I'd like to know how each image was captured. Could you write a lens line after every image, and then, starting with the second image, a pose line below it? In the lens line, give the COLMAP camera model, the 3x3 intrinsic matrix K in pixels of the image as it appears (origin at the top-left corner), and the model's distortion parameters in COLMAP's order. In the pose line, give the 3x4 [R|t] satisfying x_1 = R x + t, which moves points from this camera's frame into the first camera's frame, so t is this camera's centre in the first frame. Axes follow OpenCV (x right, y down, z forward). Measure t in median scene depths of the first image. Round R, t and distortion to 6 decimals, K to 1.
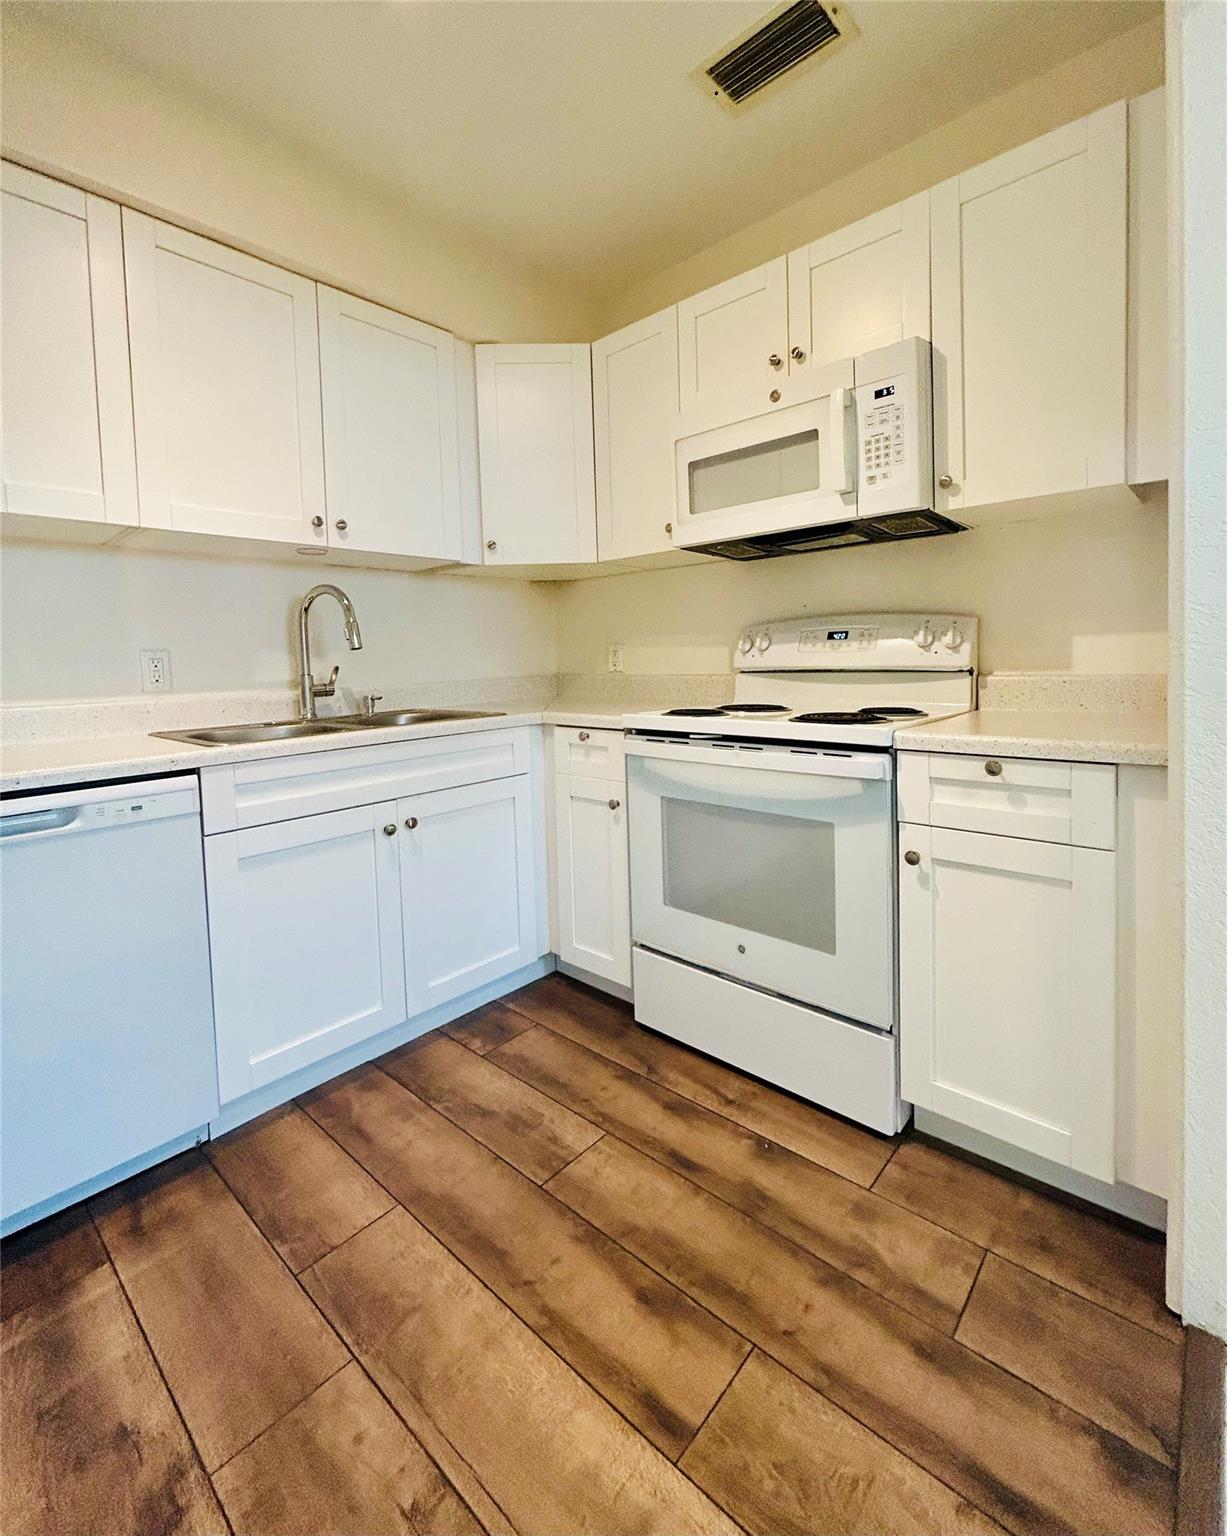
lens RADIAL K [[681.4, 0, 634.0], [0, 681.4, 681.7], [0, 0, 1]] dist [-0.002521, 0.000066]
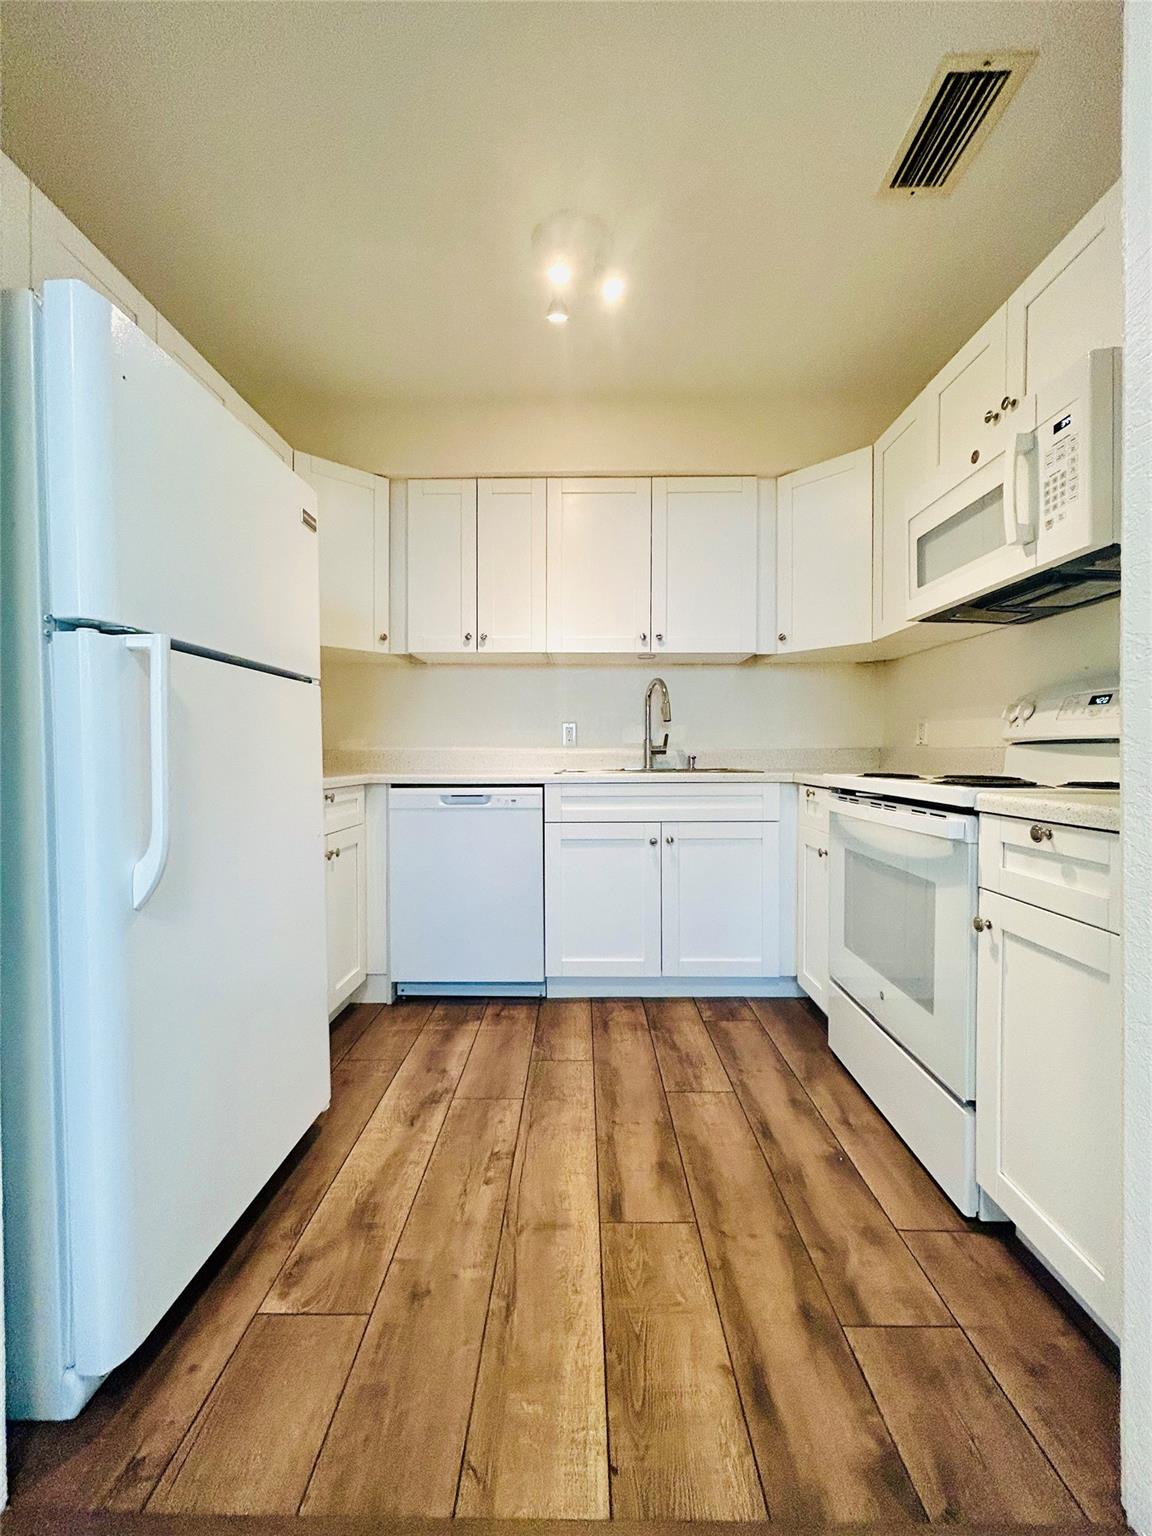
lens RADIAL K [[620.7, 0, 572.2], [0, 620.7, 756.1], [0, 0, 1]] dist [-0.001292, -0.000269]
pose [[0.644810, 0.032513, -0.763651, 0.629647], [-0.045736, 0.998946, 0.003912, 0.040838], [0.762973, 0.032404, 0.645617, -0.006545]]
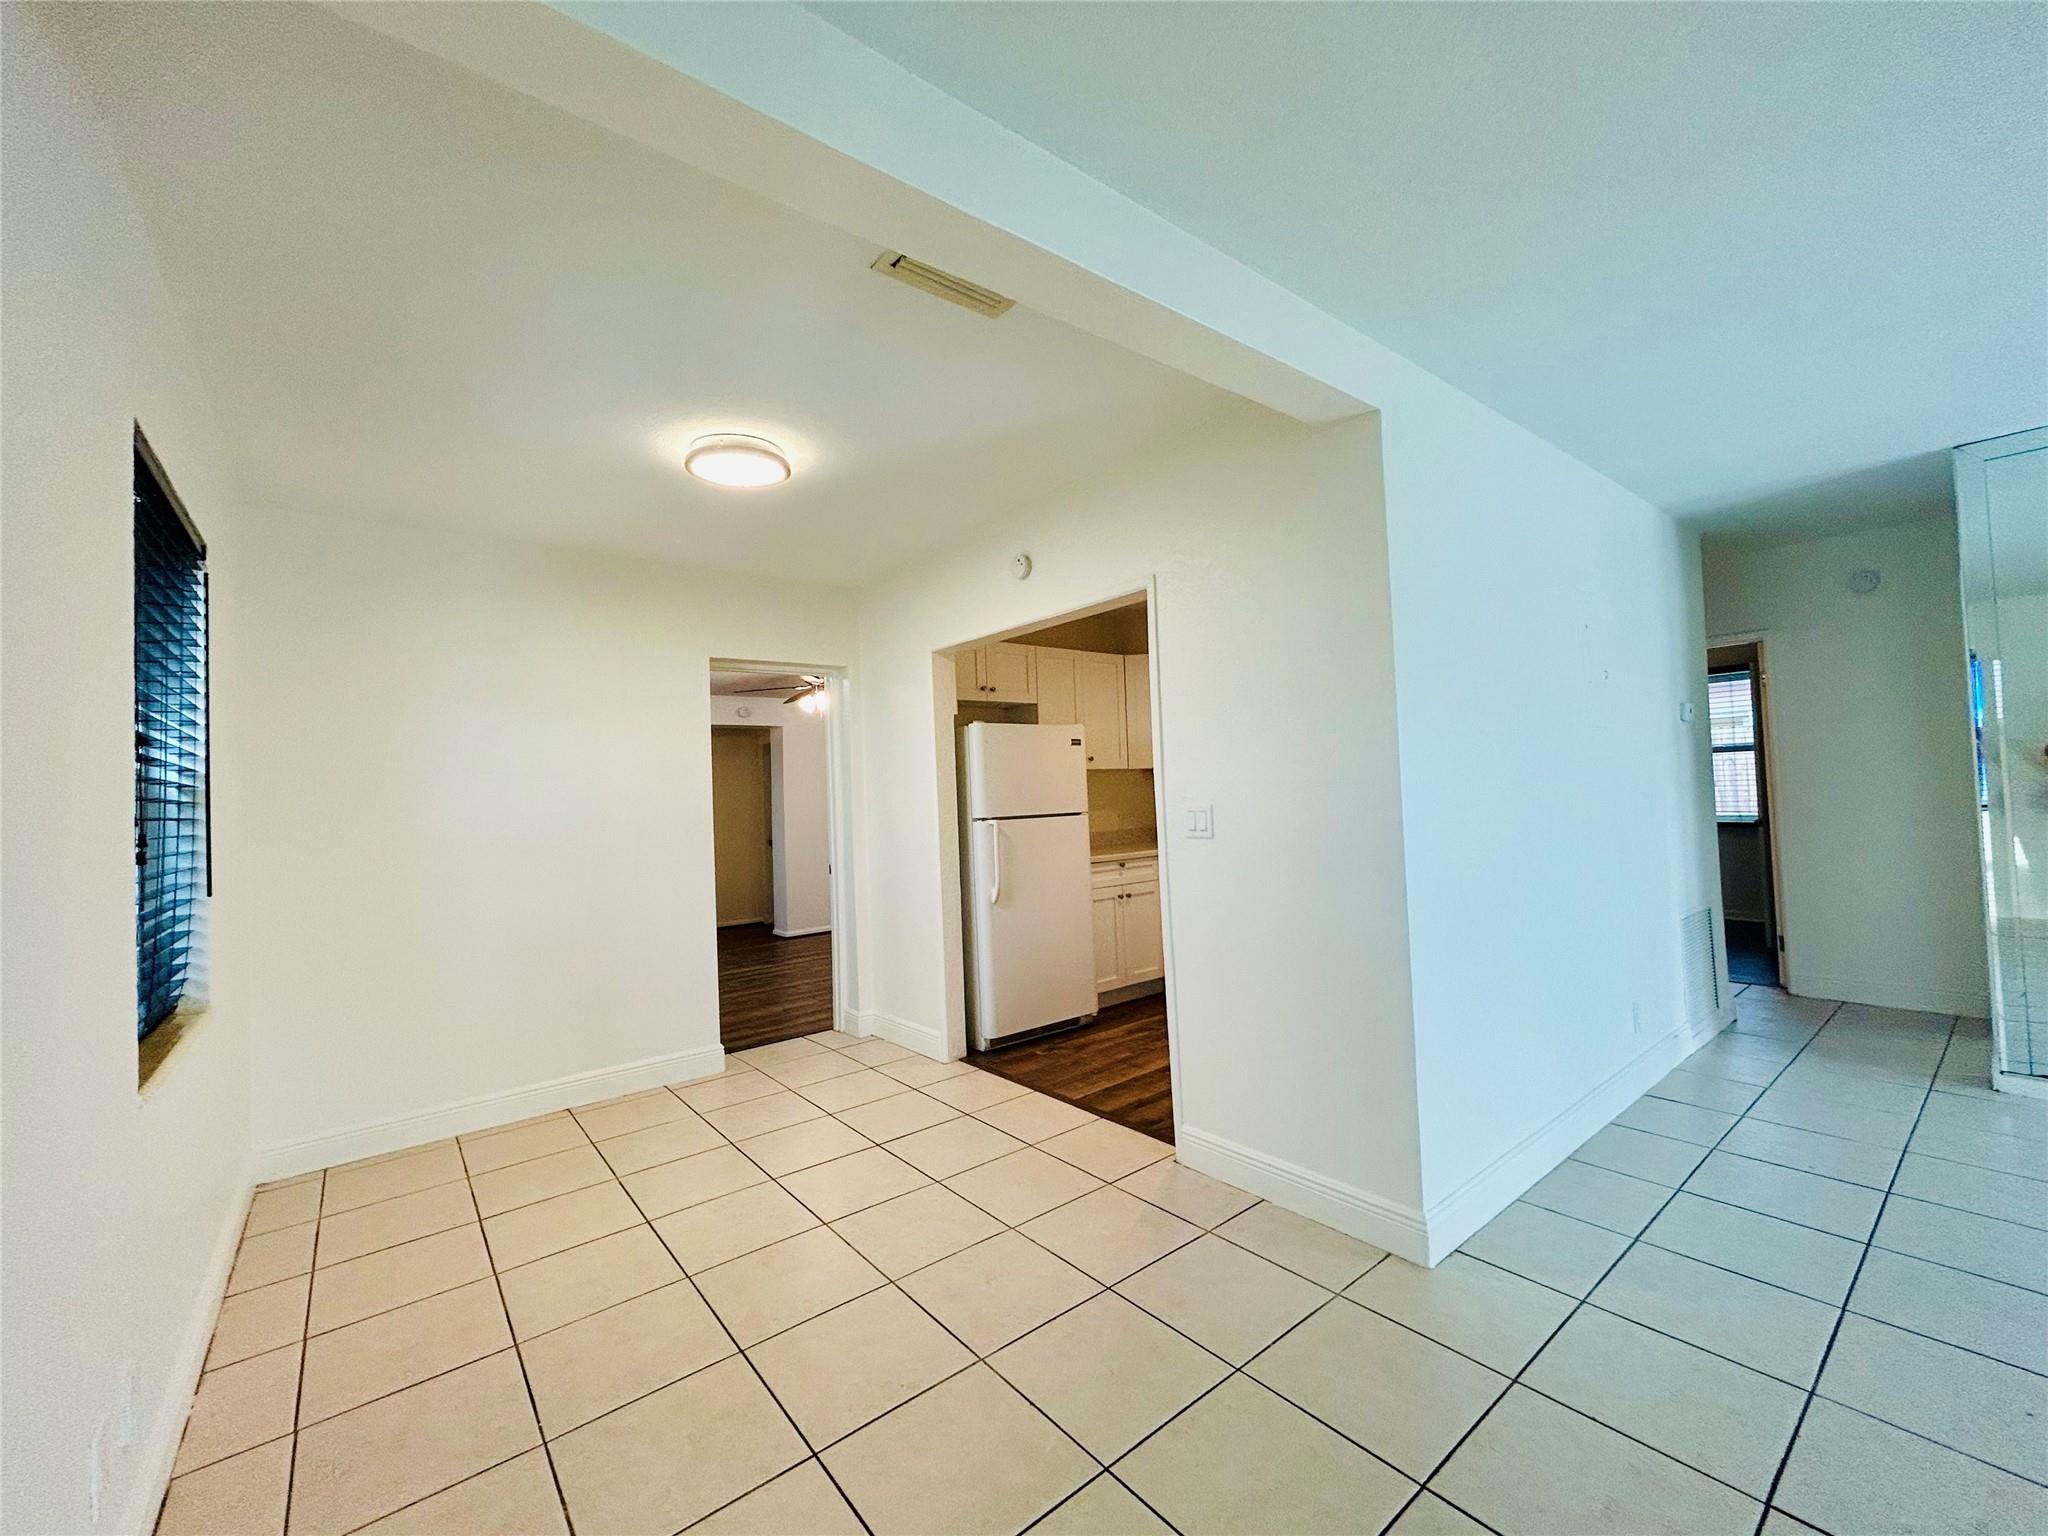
lens RADIAL K [[827.6, 0, 1028.2], [0, 827.6, 757.0], [0, 0, 1]] dist [-0.001292, -0.000269]
pose [[-0.154064, 0.000008, -0.988061, 2.534822], [0.004676, 0.999989, -0.000721, -0.263614], [0.988050, -0.004731, -0.154062, 0.595453]]
